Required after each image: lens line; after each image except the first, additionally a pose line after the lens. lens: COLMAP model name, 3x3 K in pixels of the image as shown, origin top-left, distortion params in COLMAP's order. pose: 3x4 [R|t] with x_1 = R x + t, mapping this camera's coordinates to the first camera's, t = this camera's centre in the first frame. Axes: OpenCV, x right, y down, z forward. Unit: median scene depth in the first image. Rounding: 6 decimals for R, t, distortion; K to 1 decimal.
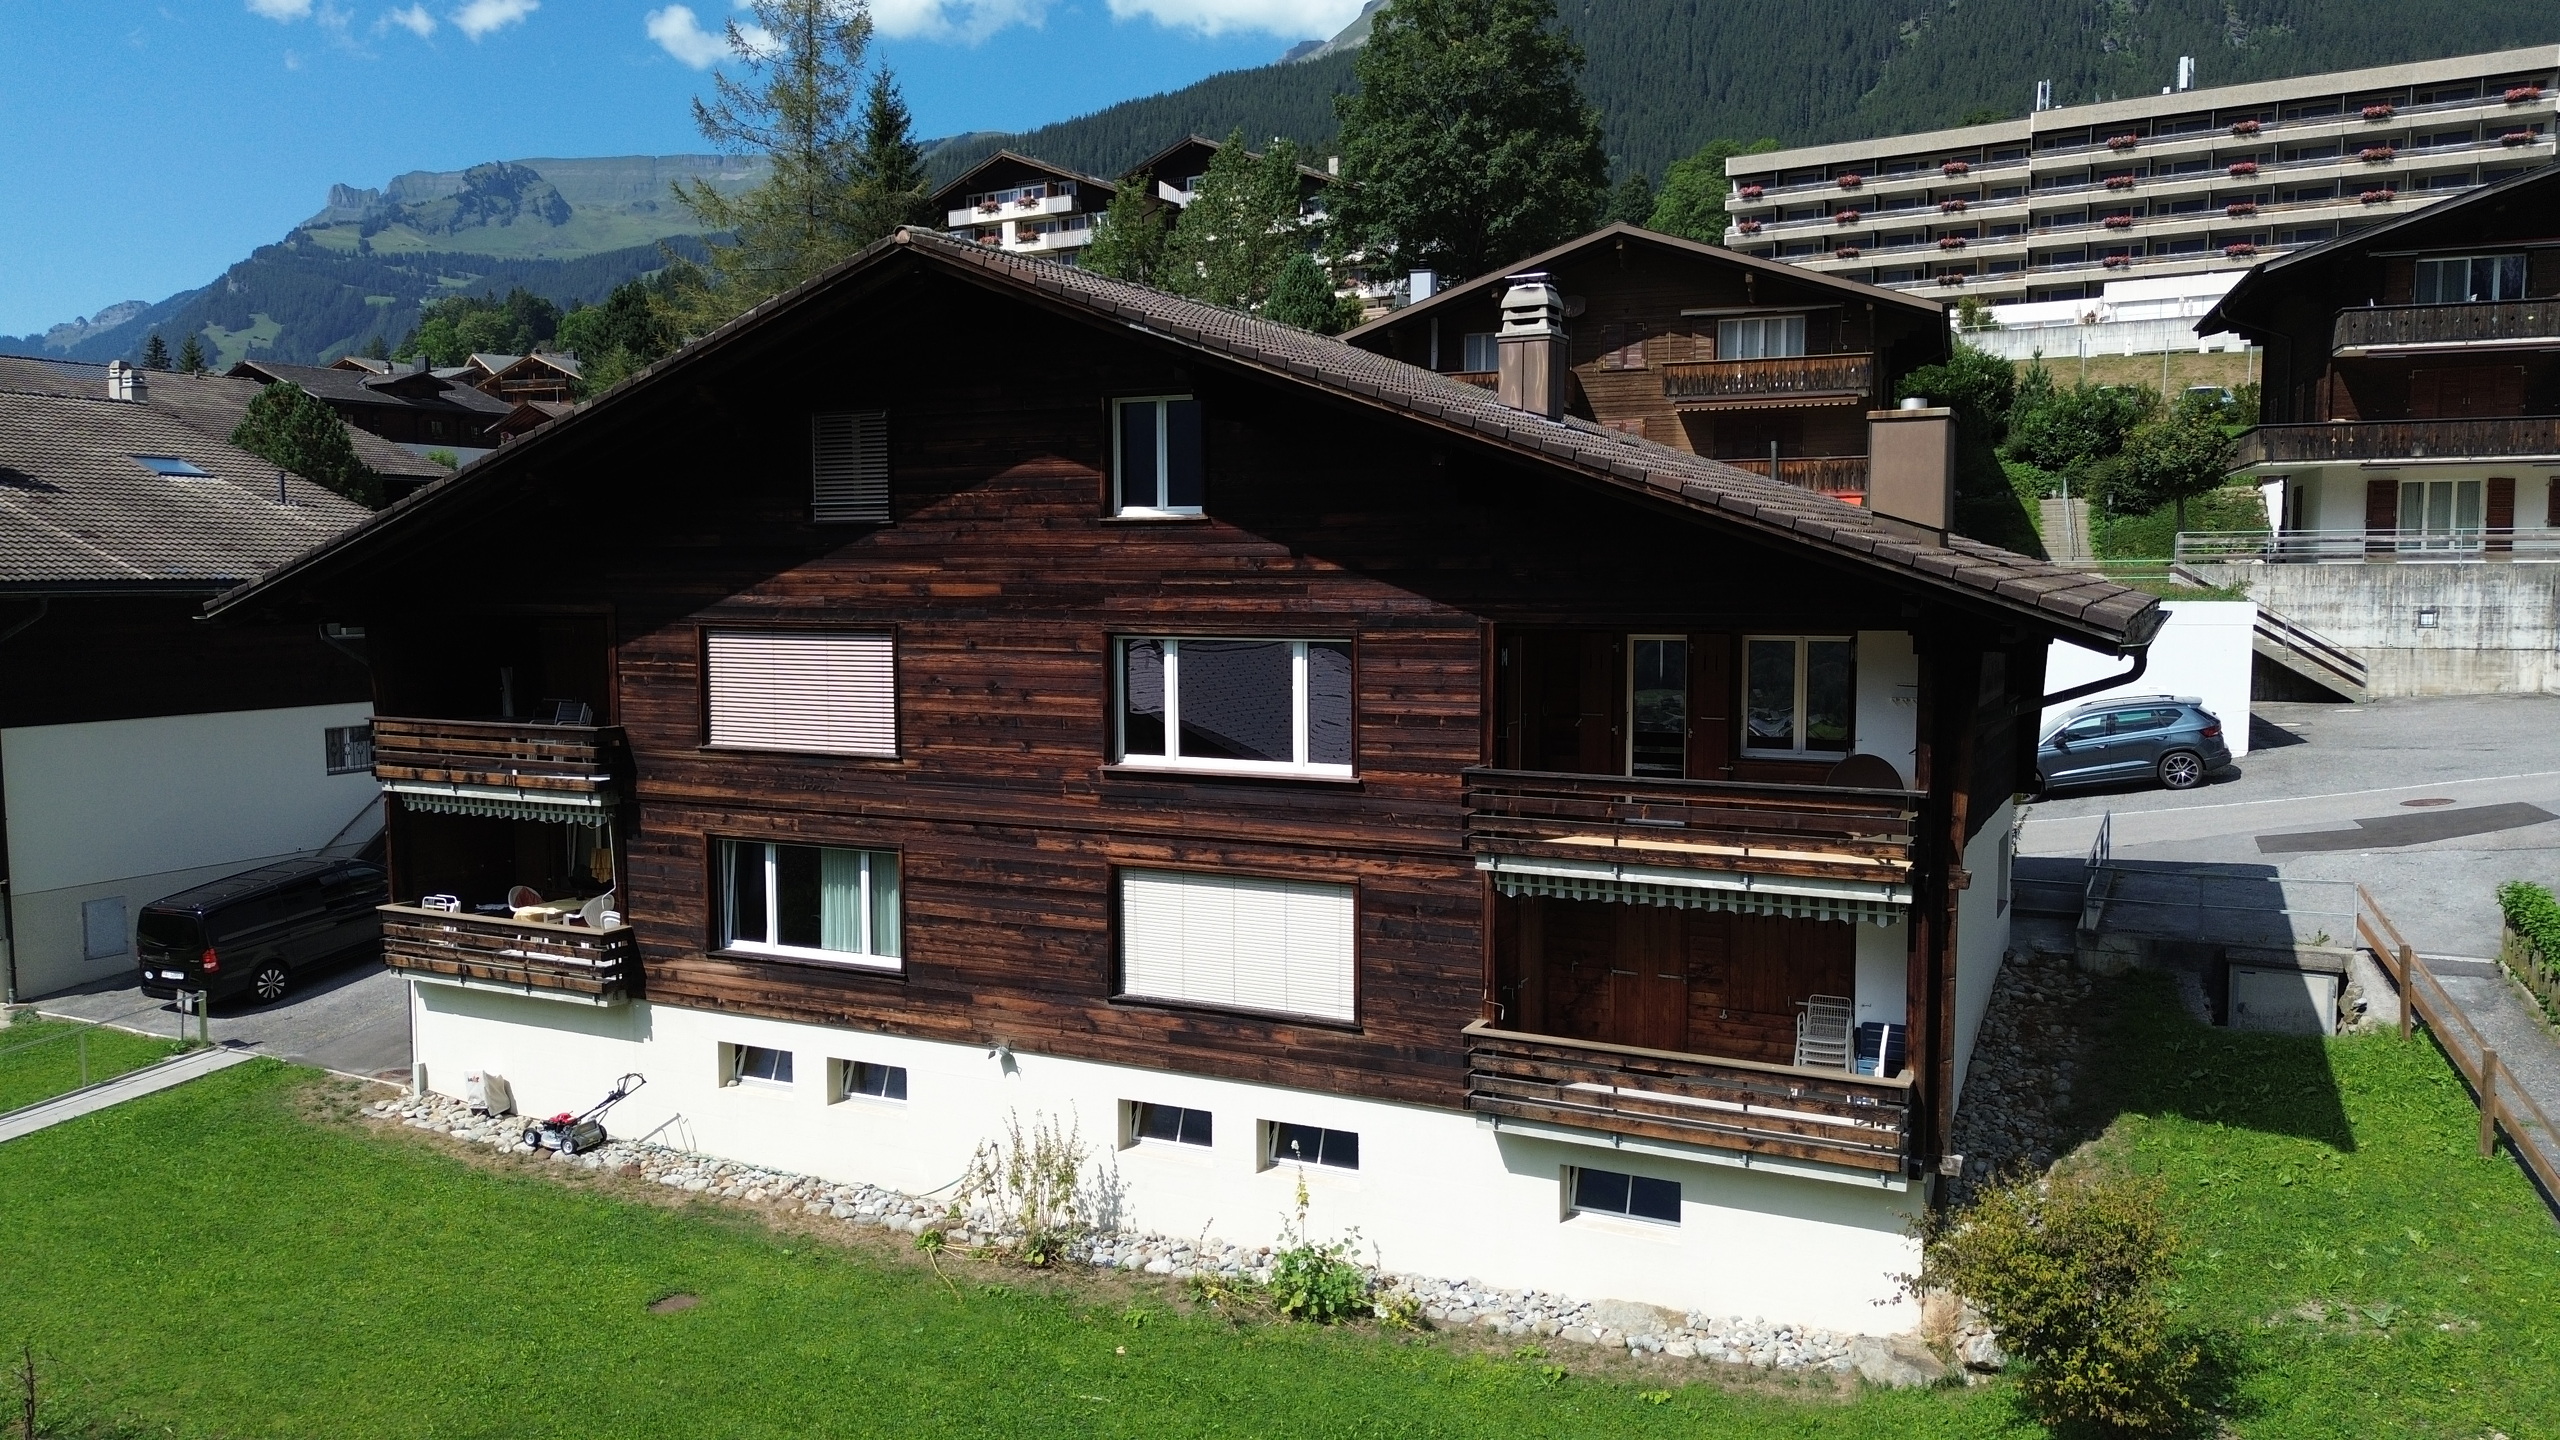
lens RADIAL K [[1827.2, 0, 1273.1], [0, 1827.2, 734.8], [0, 0, 1]] dist [0.062540, -0.060545]
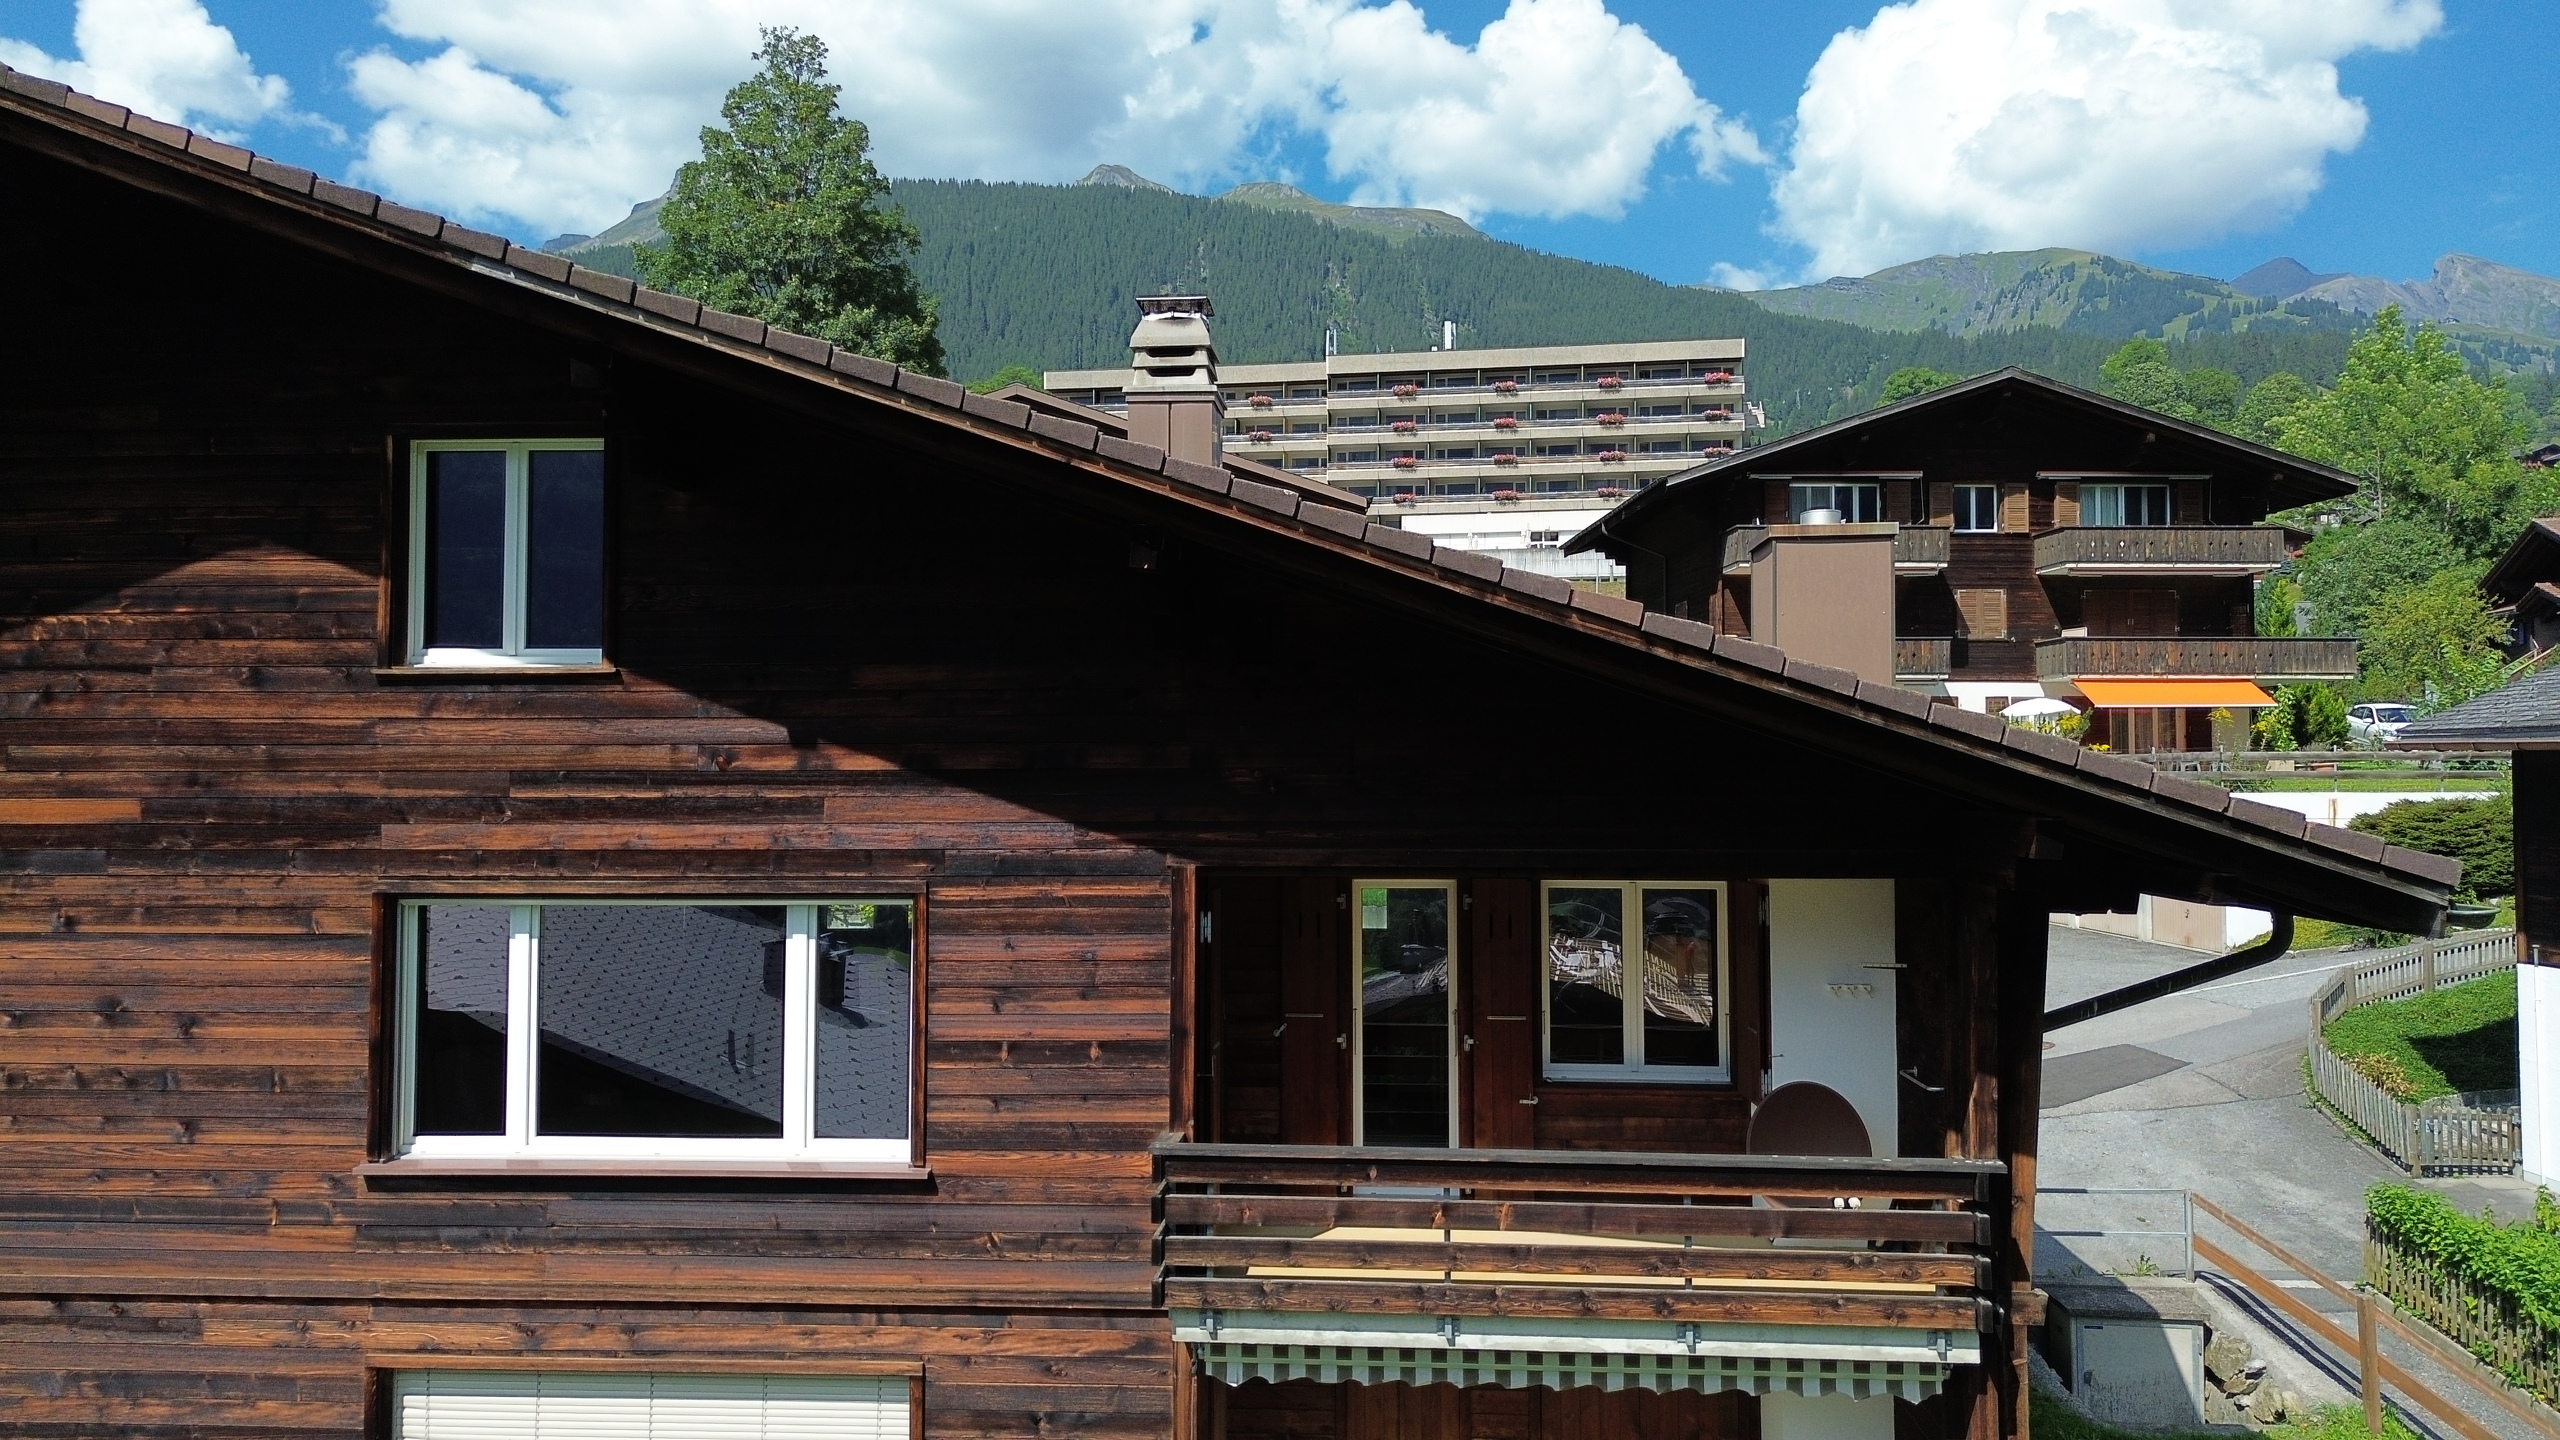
lens RADIAL K [[1827.2, 0, 1291.1], [0, 1827.2, 708.5], [0, 0, 1]] dist [0.062540, -0.060545]
pose [[0.922307, 0.018550, 0.386013, -0.057404], [0.032180, 0.991692, -0.124545, -0.034849], [-0.385116, 0.127290, 0.914047, 0.428562]]
